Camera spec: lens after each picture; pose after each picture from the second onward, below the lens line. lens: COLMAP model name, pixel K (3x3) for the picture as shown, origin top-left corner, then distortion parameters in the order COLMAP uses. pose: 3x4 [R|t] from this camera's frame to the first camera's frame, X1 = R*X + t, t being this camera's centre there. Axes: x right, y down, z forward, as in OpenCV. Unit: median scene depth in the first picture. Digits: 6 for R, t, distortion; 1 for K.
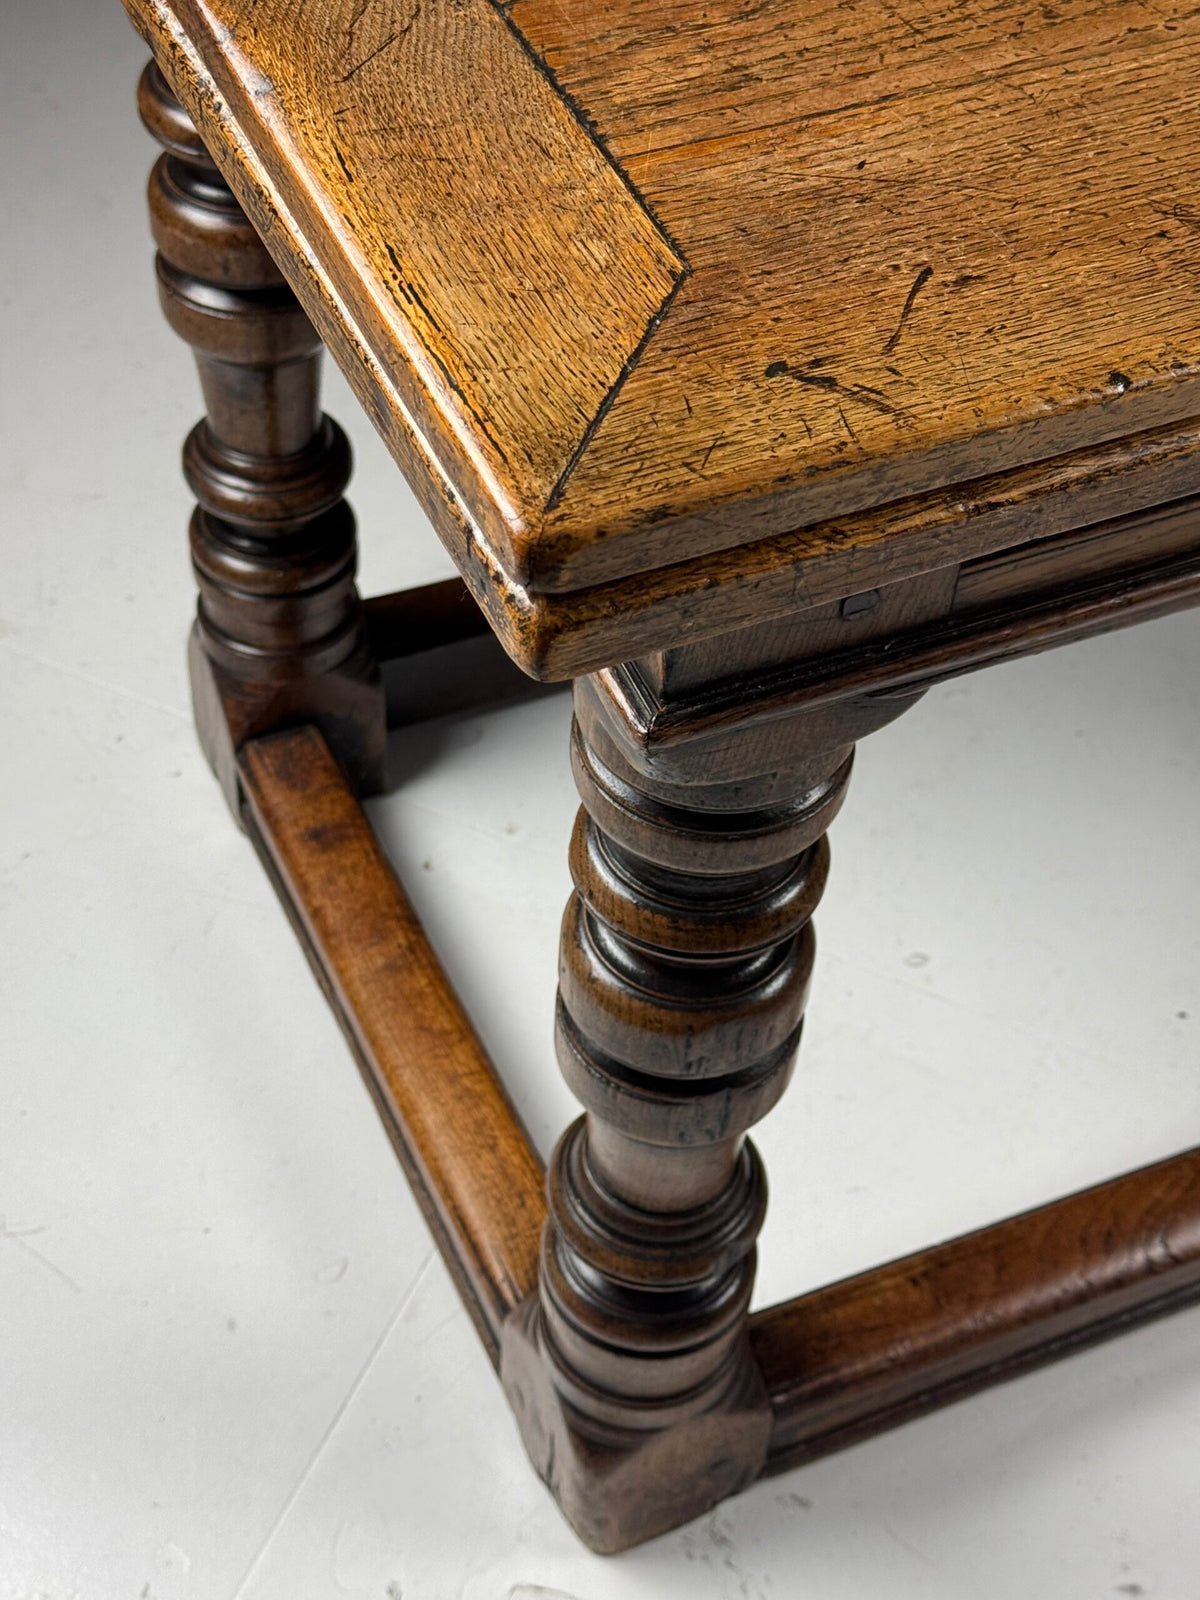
lens RADIAL K [[2399.8, 0, 600.0], [0, 2399.8, 800.0], [0, 0, 1]] dist [0.208339, -0.487470]
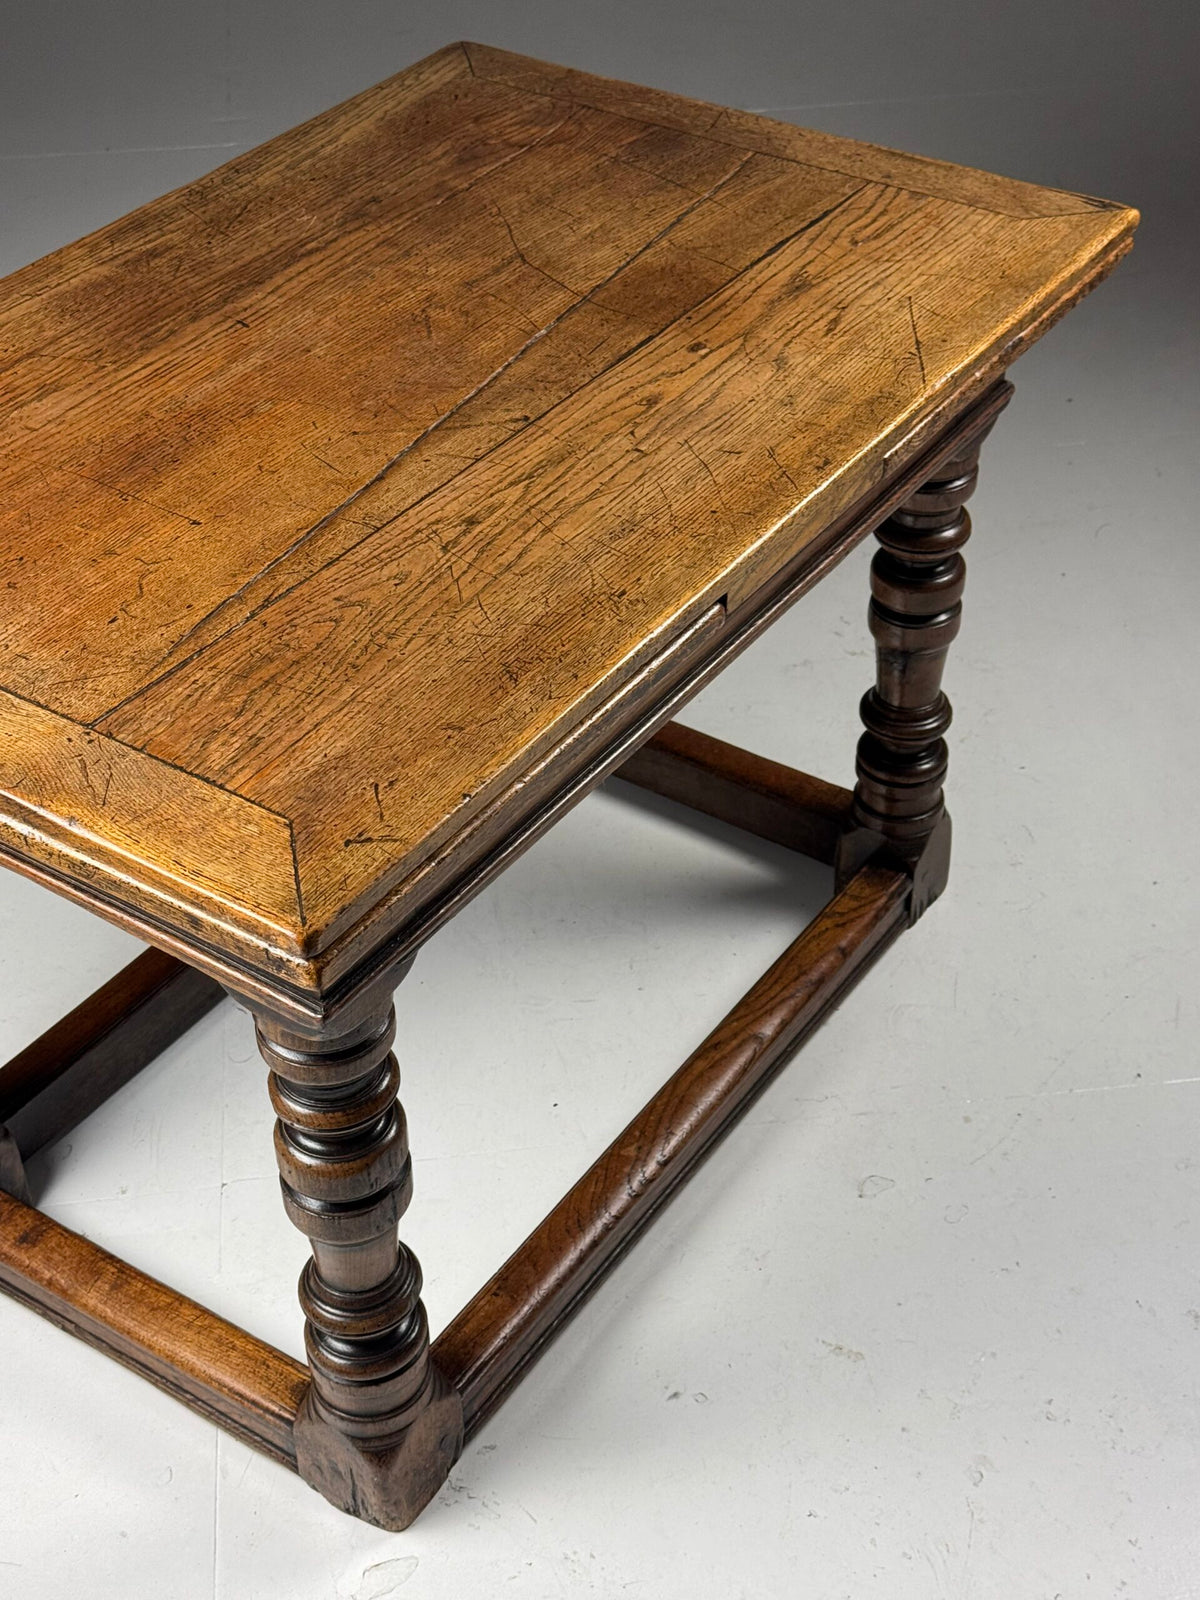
lens RADIAL K [[2318.2, 0, 625.6], [0, 2318.2, 801.3], [0, 0, 1]] dist [0.156005, -0.119025]
pose [[0.850650, -0.380461, 0.362827, -0.495412], [0.431202, 0.899727, -0.067500, 0.065232], [-0.300764, 0.213871, 0.929409, -1.231463]]
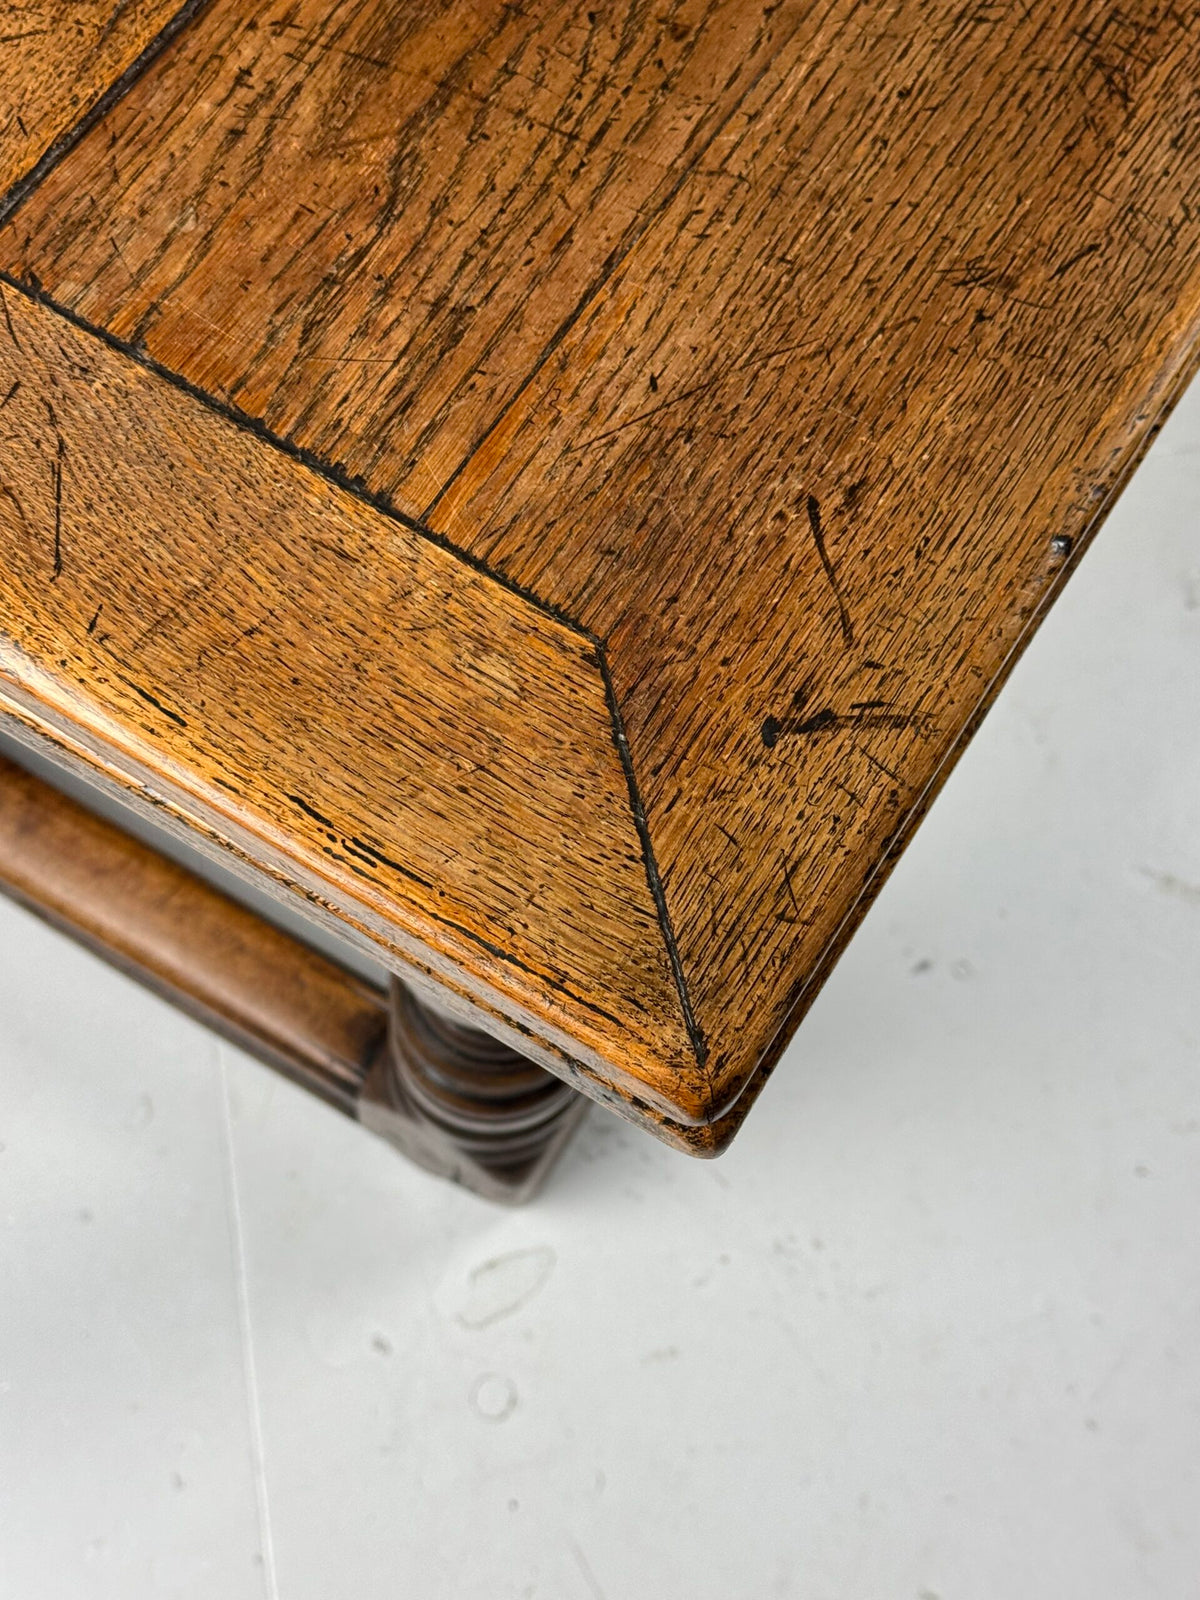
lens RADIAL K [[2318.2, 0, 625.6], [0, 2318.2, 801.3], [0, 0, 1]] dist [0.156005, -0.119025]
pose [[0.833355, -0.514030, 0.203205, -0.147949], [0.395105, 0.811070, 0.431344, -0.503981], [-0.386537, -0.279175, 0.879005, 0.226647]]
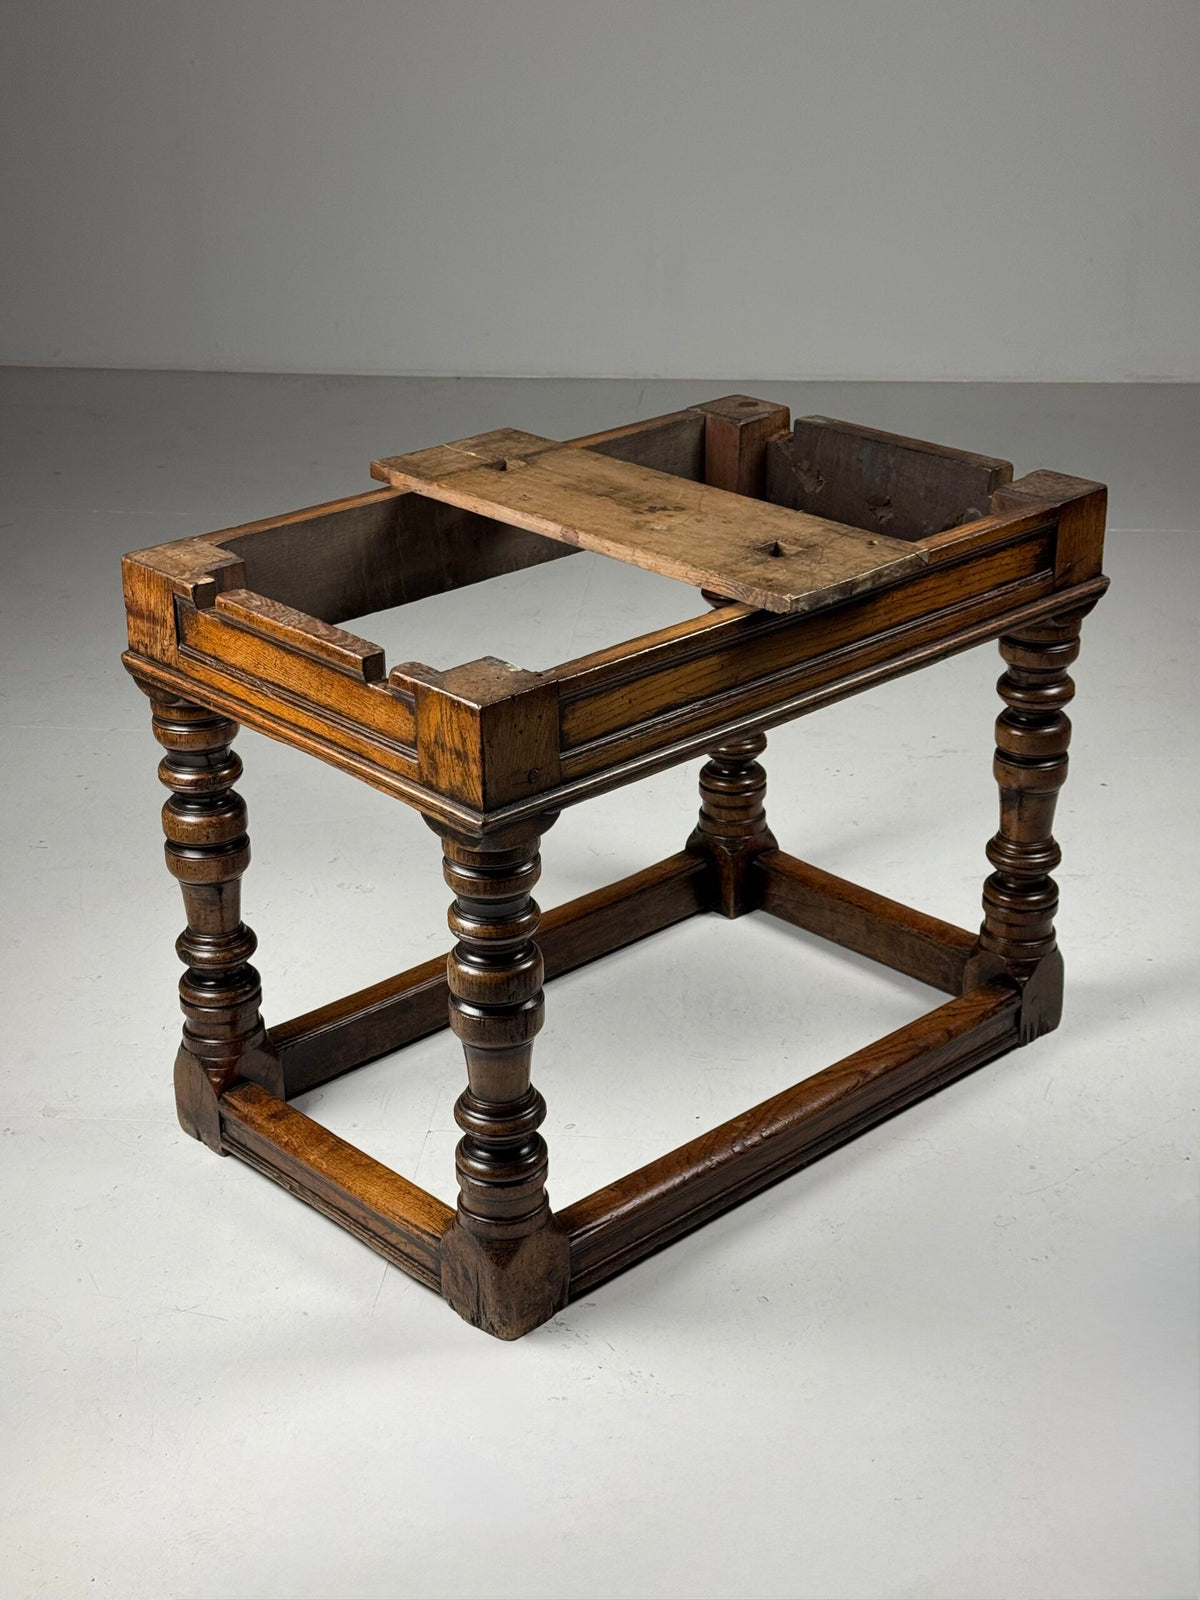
lens RADIAL K [[2399.8, 0, 600.0], [0, 2399.8, 800.0], [0, 0, 1]] dist [0.208339, -0.487470]
pose [[0.944435, -0.189786, 0.268373, -0.765539], [0.281834, 0.887722, -0.364033, 1.290298], [-0.169152, 0.419442, 0.891883, -2.106679]]
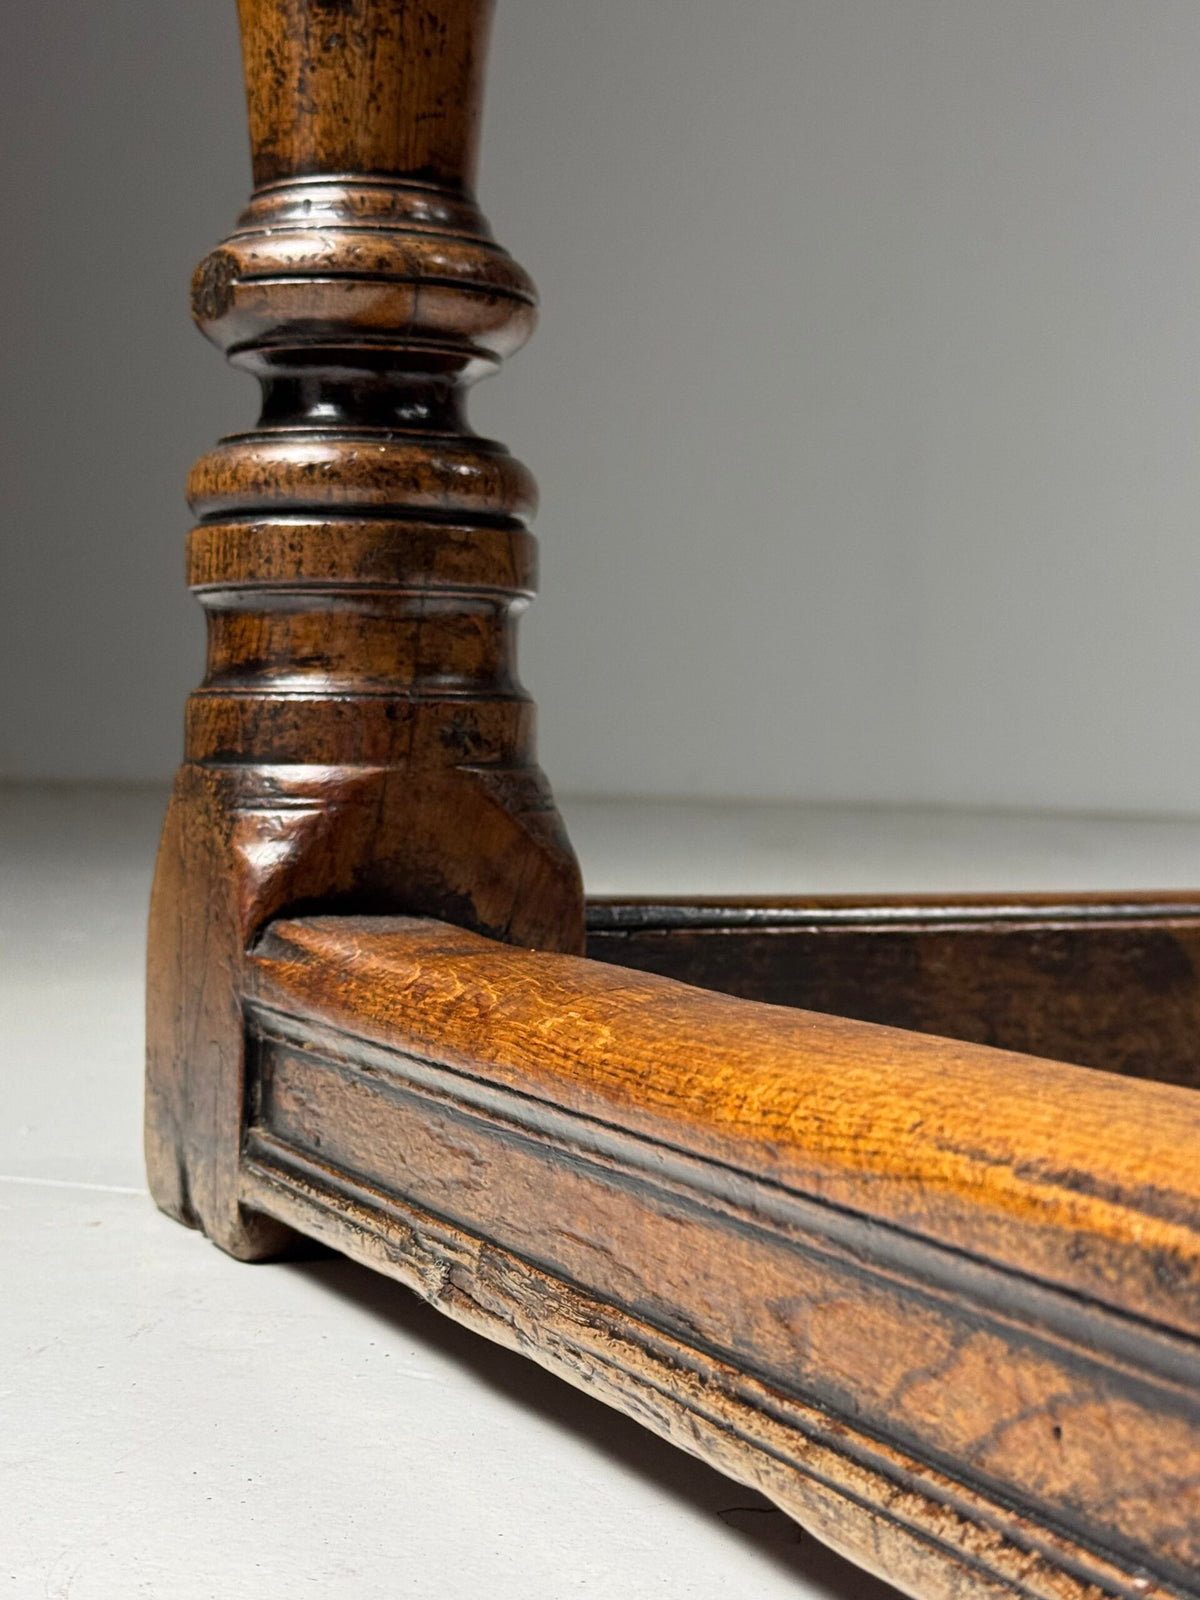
lens RADIAL K [[2612.5, 0, 600.0], [0, 2612.5, 800.0], [0, 0, 1]] dist [0.192136, -0.047115]
pose [[0.999300, -0.034020, 0.015537, -0.212586], [0.034646, 0.685580, -0.727172, 0.675040], [0.014087, 0.727202, 0.686279, 1.483693]]
